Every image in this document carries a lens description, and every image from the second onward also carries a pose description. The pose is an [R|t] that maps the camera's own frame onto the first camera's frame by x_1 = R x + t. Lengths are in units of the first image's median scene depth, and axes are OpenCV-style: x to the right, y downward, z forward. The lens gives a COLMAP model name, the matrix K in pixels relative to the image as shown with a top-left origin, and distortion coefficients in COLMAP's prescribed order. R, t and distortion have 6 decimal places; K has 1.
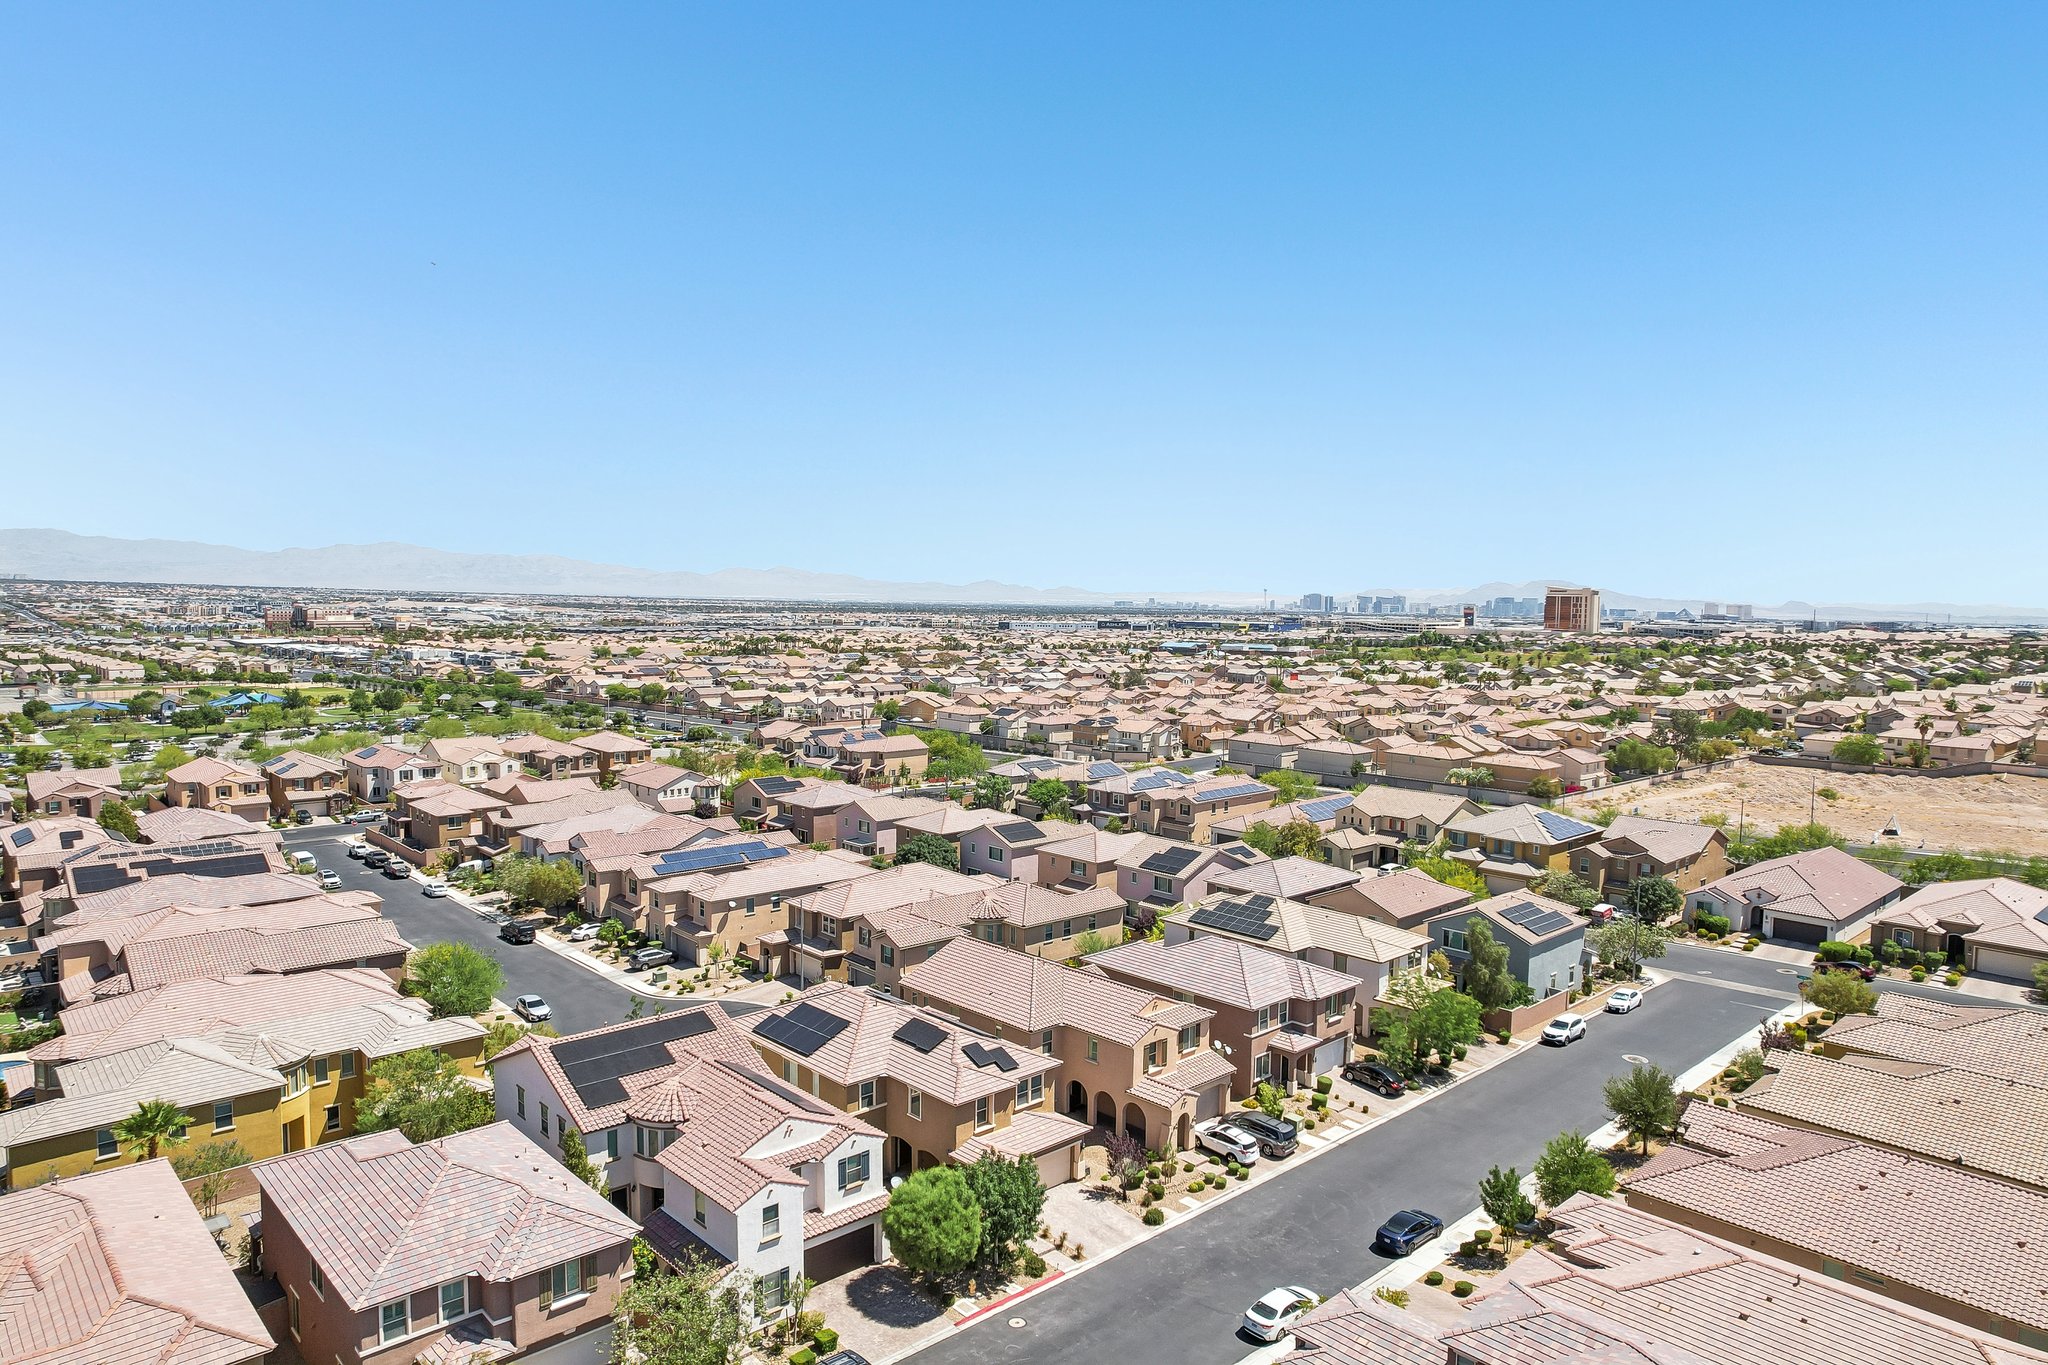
lens RADIAL K [[1300.7, 0, 1021.4], [0, 1300.7, 693.0], [0, 0, 1]] dist [-0.067693, 0.059186]
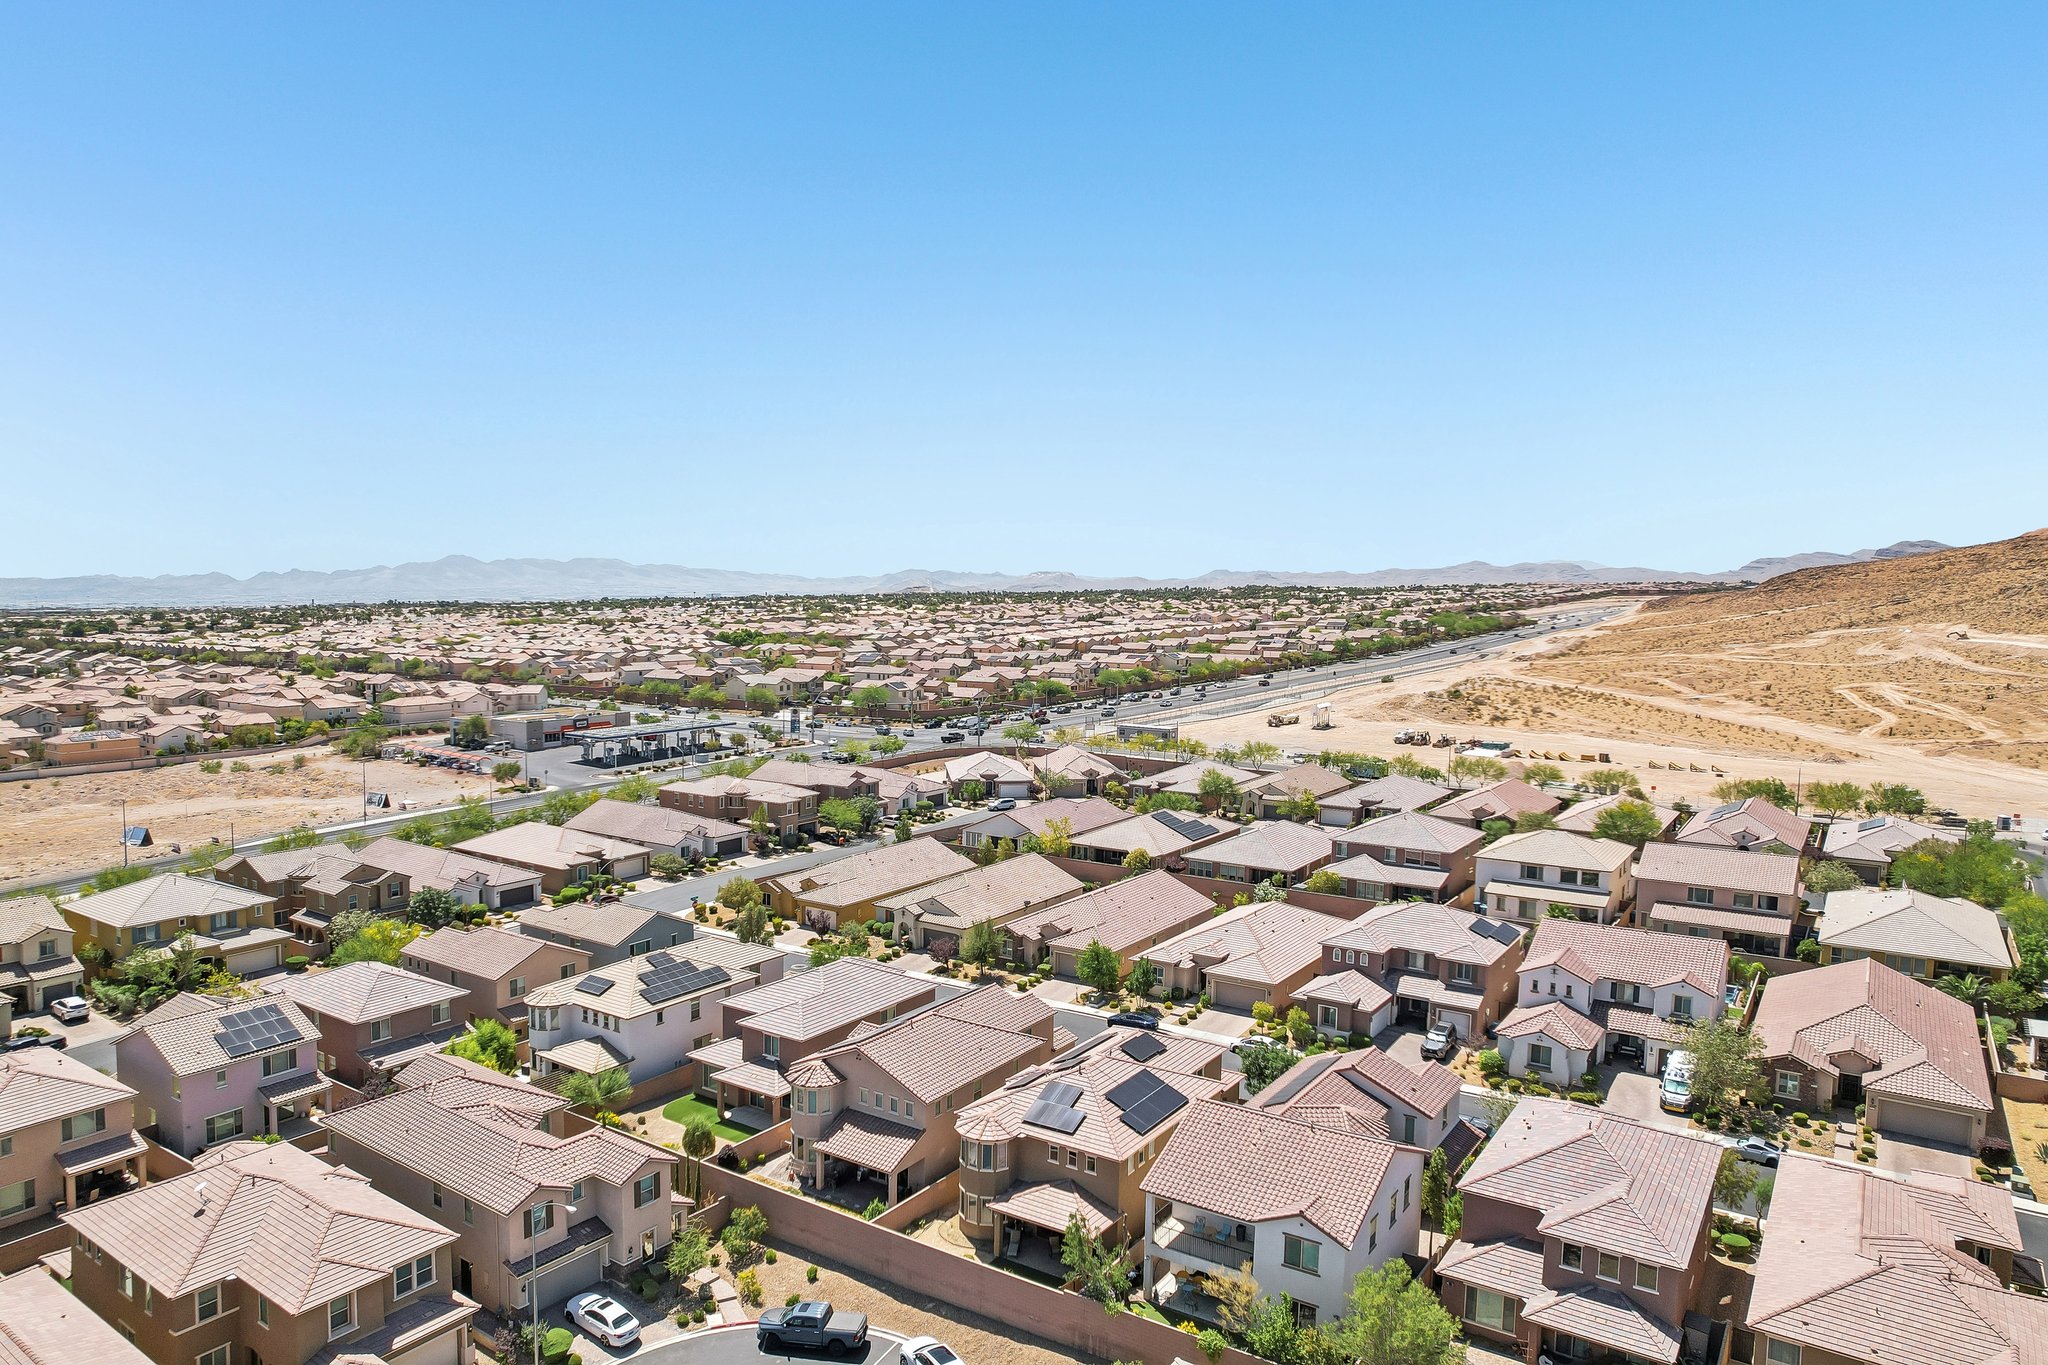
lens RADIAL K [[1311.7, 0, 995.6], [0, 1311.7, 676.6], [0, 0, 1]] dist [-0.048815, 0.030220]
pose [[-0.211023, -0.076699, 0.974467, -0.864670], [0.075603, 0.992650, 0.094502, -0.130734], [-0.974553, 0.093614, -0.203674, 1.017538]]
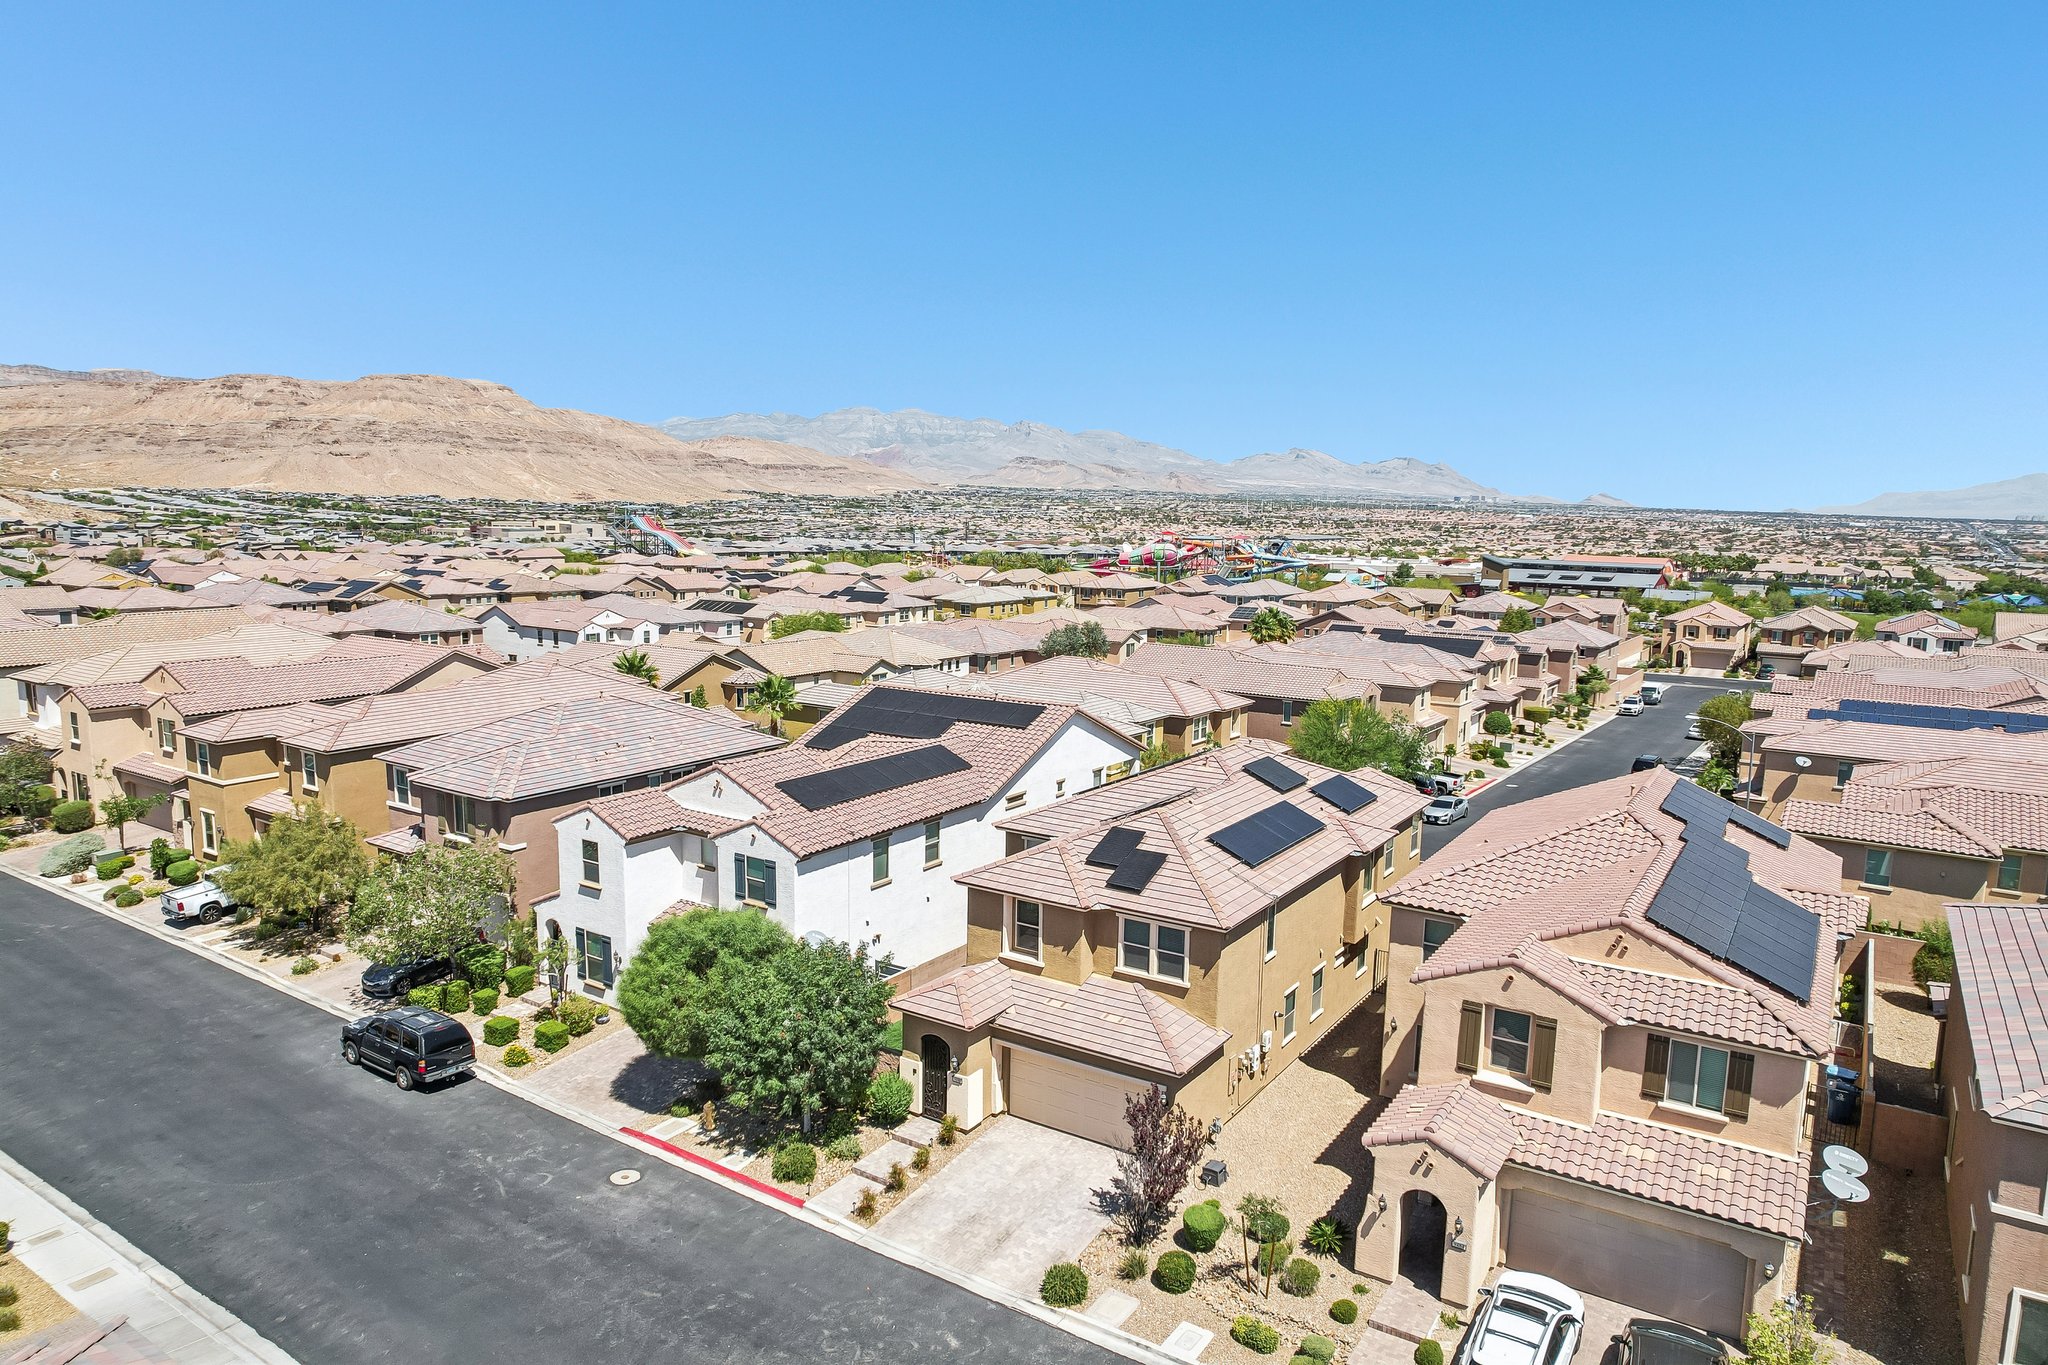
lens RADIAL K [[1303.8, 0, 1024.6], [0, 1303.8, 692.2], [0, 0, 1]] dist [-0.074142, 0.069063]
pose [[0.237072, 0.131984, -0.962485, 0.340534], [-0.090496, 0.989421, 0.113387, 0.120123], [0.967268, 0.060220, 0.246508, 0.620088]]
